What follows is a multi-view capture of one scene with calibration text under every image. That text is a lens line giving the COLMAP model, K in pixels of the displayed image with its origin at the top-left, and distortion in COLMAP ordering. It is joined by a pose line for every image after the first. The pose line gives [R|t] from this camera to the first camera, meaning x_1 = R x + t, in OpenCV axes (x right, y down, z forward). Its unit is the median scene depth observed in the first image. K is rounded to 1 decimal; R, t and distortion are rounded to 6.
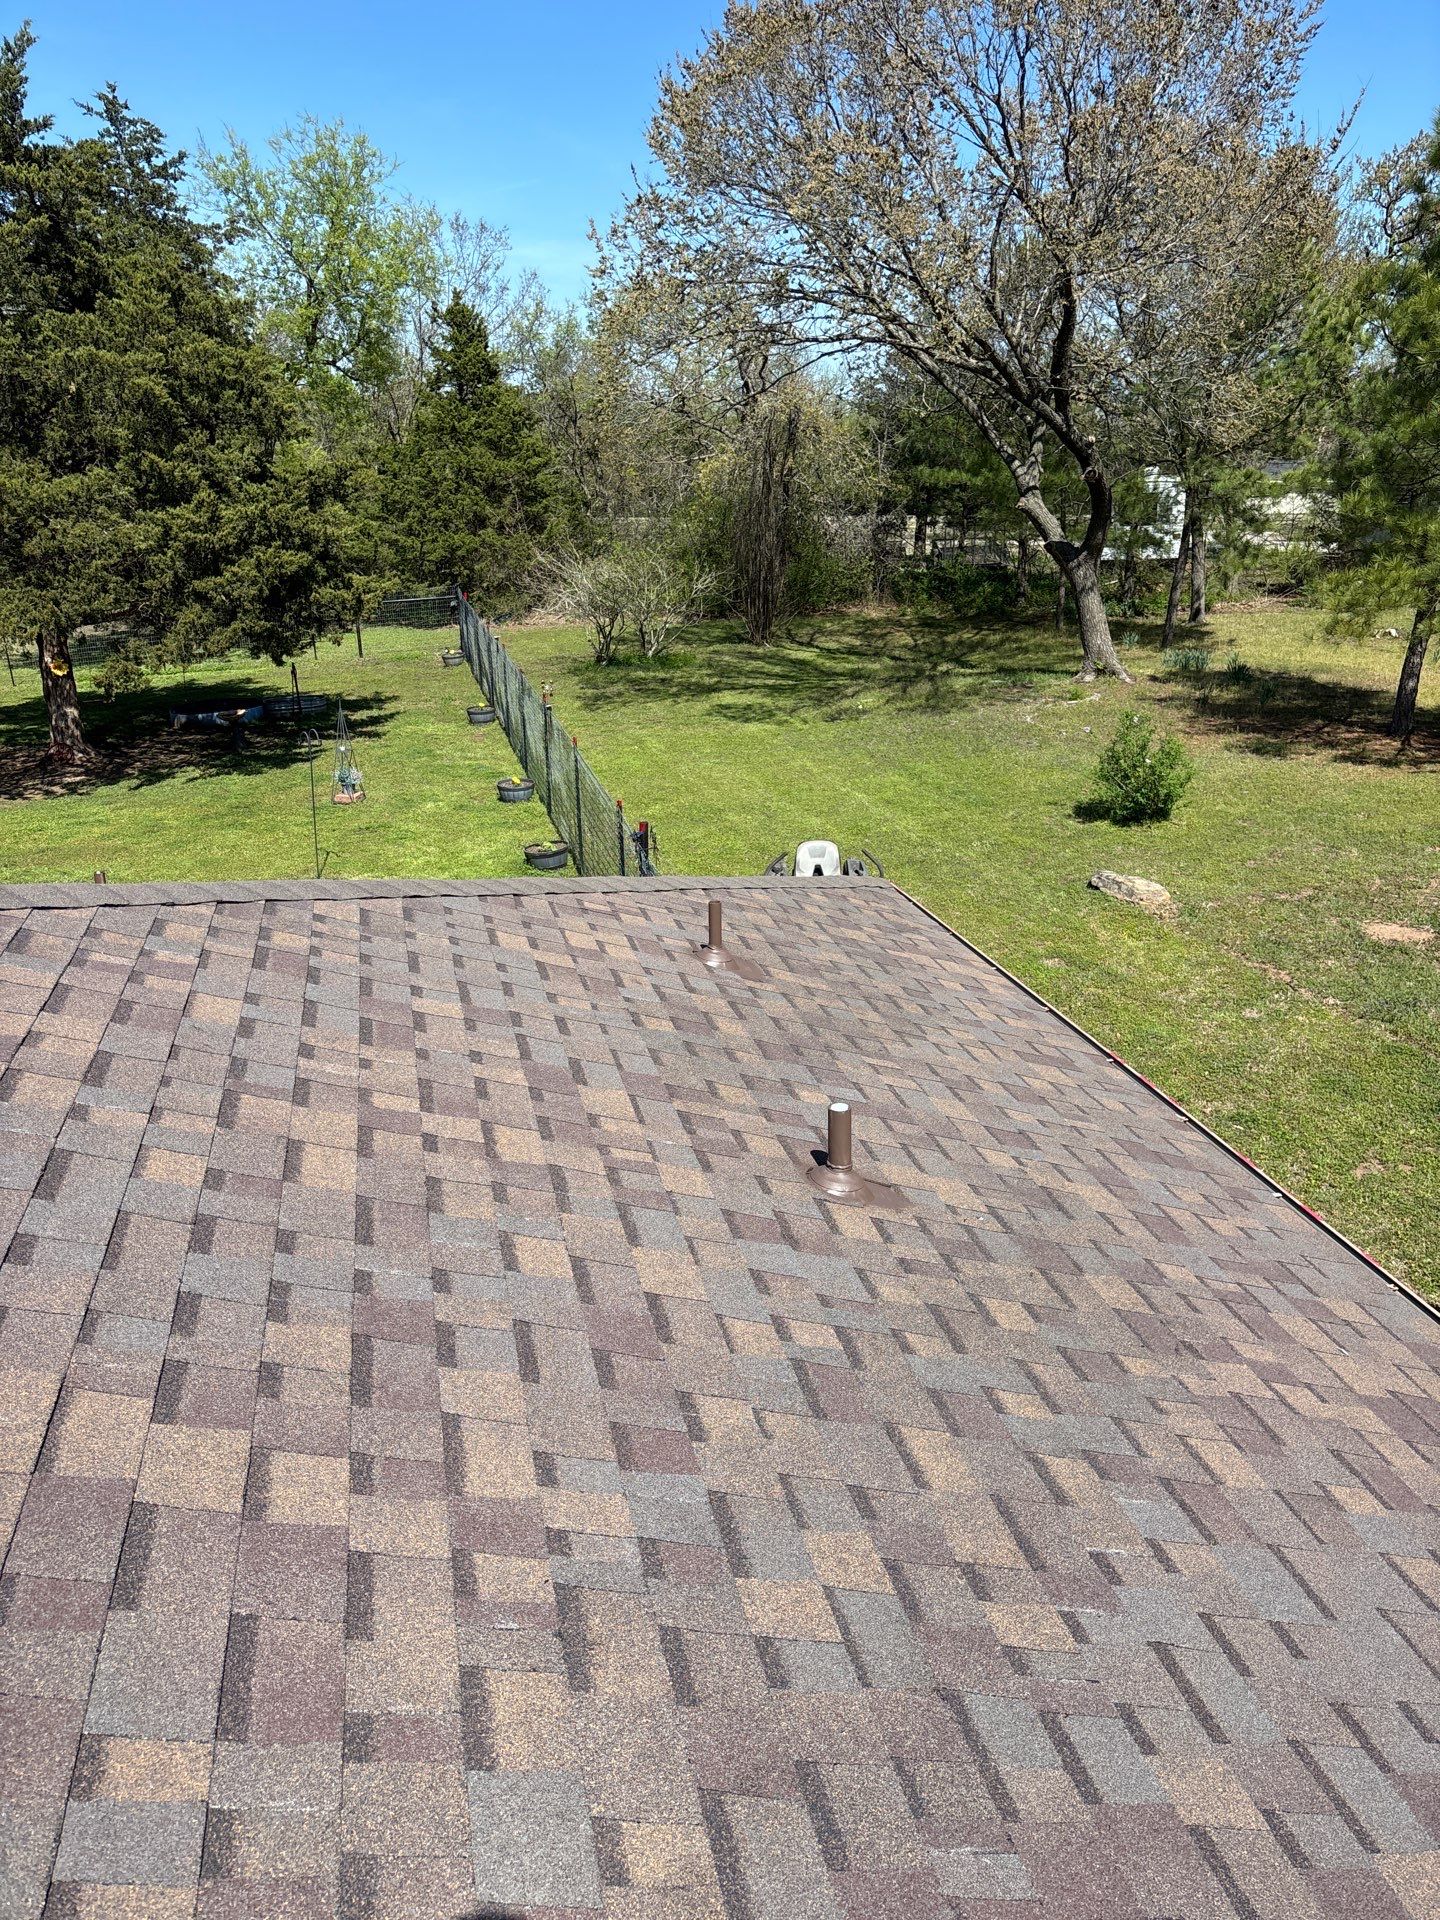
lens RADIAL K [[1448.5, 0, 691.5], [0, 1448.5, 965.9], [0, 0, 1]] dist [0.045238, -0.055656]
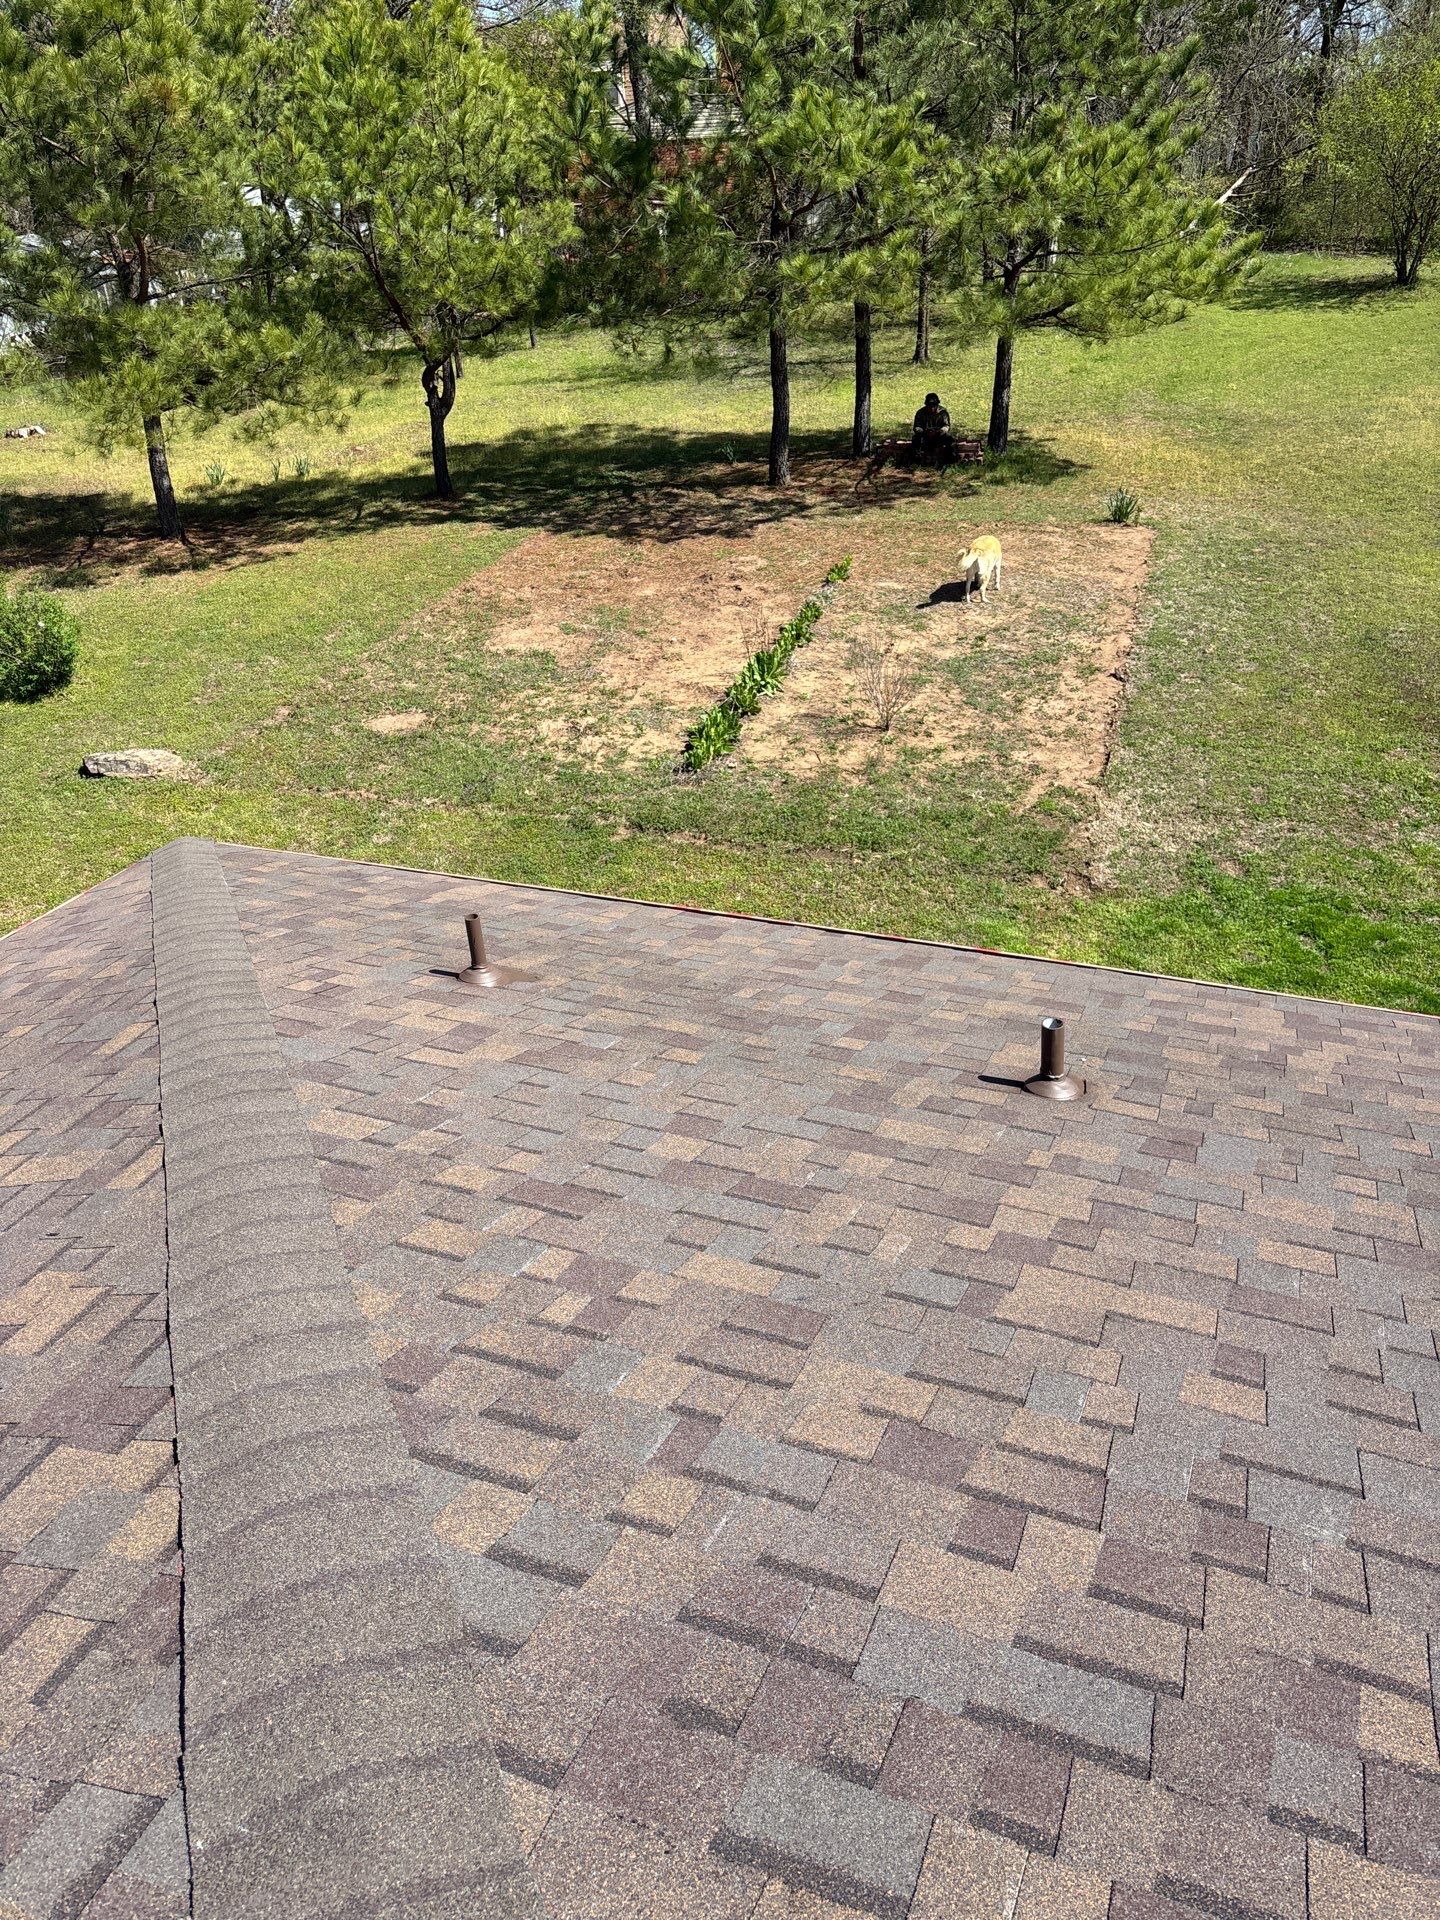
lens RADIAL K [[1448.5, 0, 711.6], [0, 1448.5, 966.1], [0, 0, 1]] dist [0.045238, -0.055656]
pose [[0.572466, -0.420924, 0.703637, -0.117847], [0.319073, 0.904889, 0.281724, -0.048840], [-0.755298, 0.063235, 0.652324, 0.075456]]
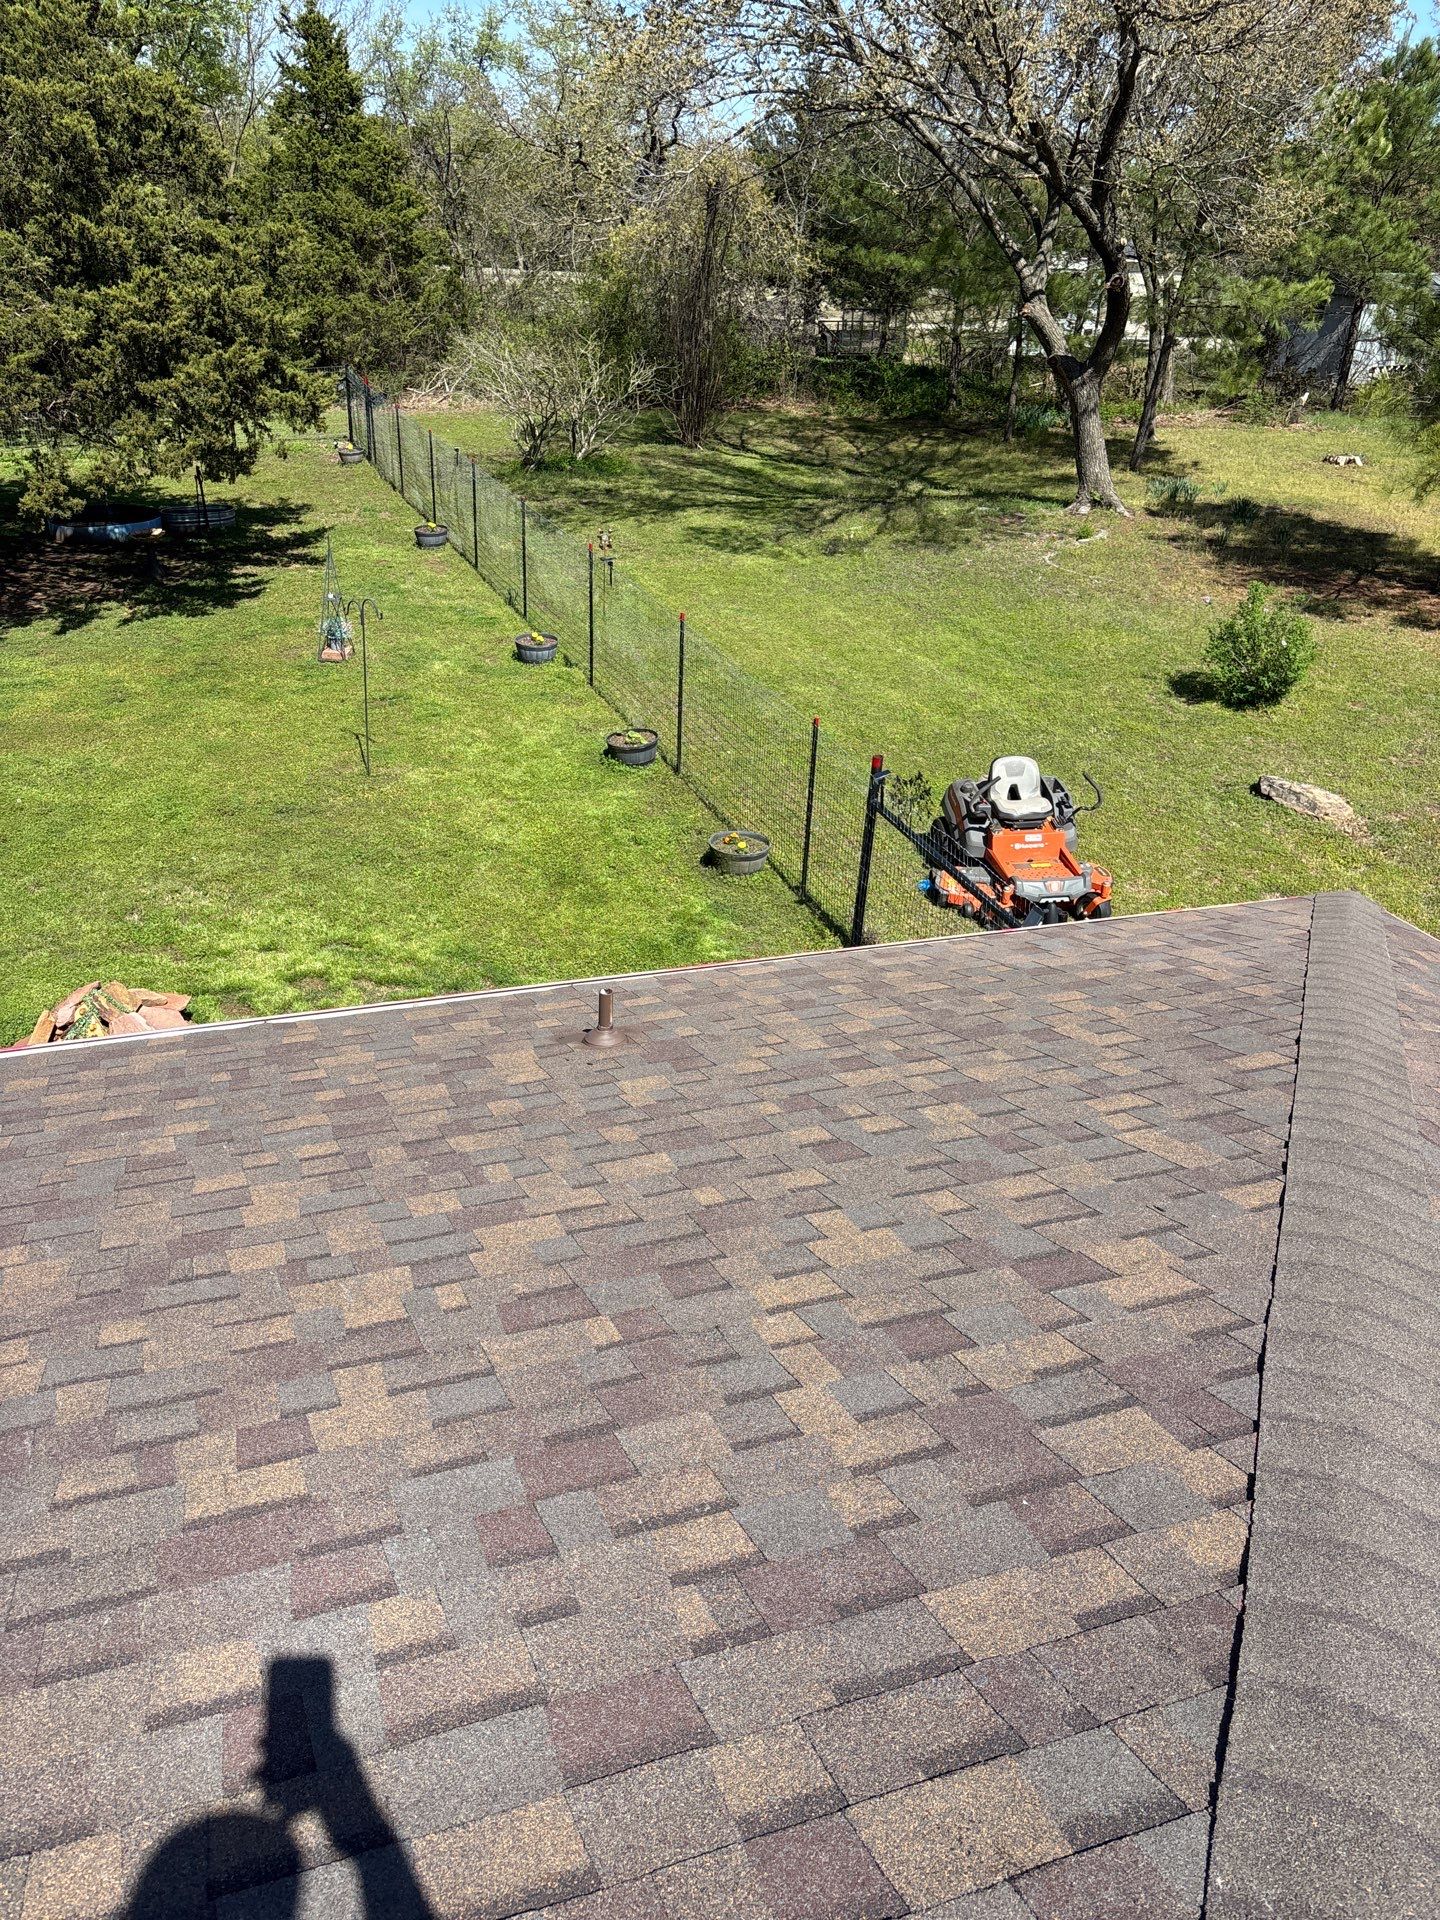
lens RADIAL K [[1448.5, 0, 698.2], [0, 1448.5, 973.9], [0, 0, 1]] dist [0.045238, -0.055656]
pose [[0.988859, -0.022248, 0.147185, -0.131102], [-0.000643, 0.988120, 0.153684, -0.051489], [-0.148856, -0.152067, 0.977097, 0.083087]]
